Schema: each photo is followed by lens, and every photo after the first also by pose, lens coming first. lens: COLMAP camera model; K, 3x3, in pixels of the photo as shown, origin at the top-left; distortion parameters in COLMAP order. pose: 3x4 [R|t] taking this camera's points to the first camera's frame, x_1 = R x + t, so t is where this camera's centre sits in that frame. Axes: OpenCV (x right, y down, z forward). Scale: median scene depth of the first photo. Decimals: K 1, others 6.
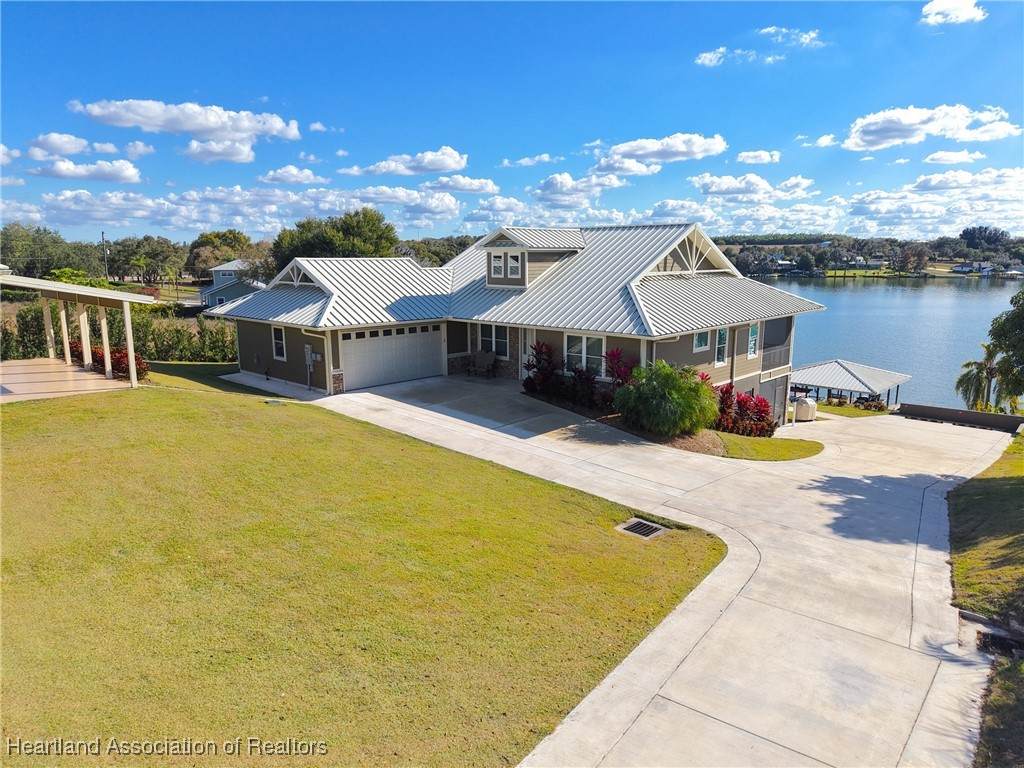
lens RADIAL K [[690.7, 0, 518.0], [0, 690.7, 380.5], [0, 0, 1]] dist [0.021474, -0.004901]
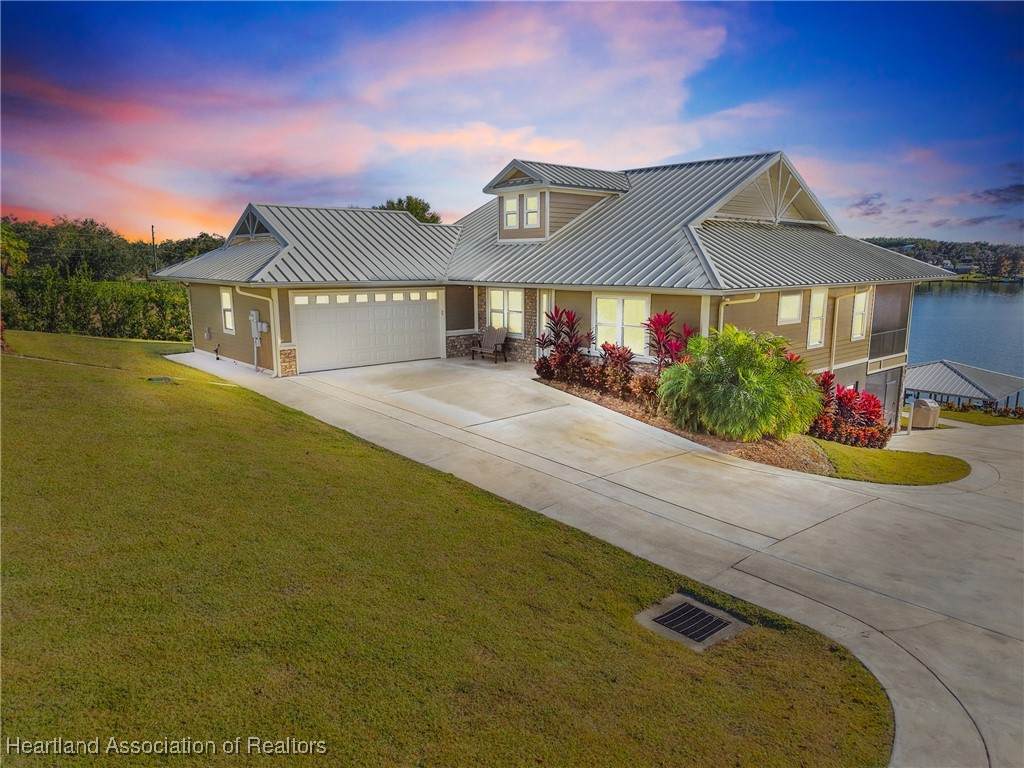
lens RADIAL K [[690.4, 0, 516.4], [0, 690.4, 387.3], [0, 0, 1]] dist [0.010849, -0.003487]
pose [[0.995649, 0.017268, -0.091569, 0.053684], [-0.017224, 0.999851, 0.001268, 0.025834], [0.091577, 0.000315, 0.995798, 0.272660]]
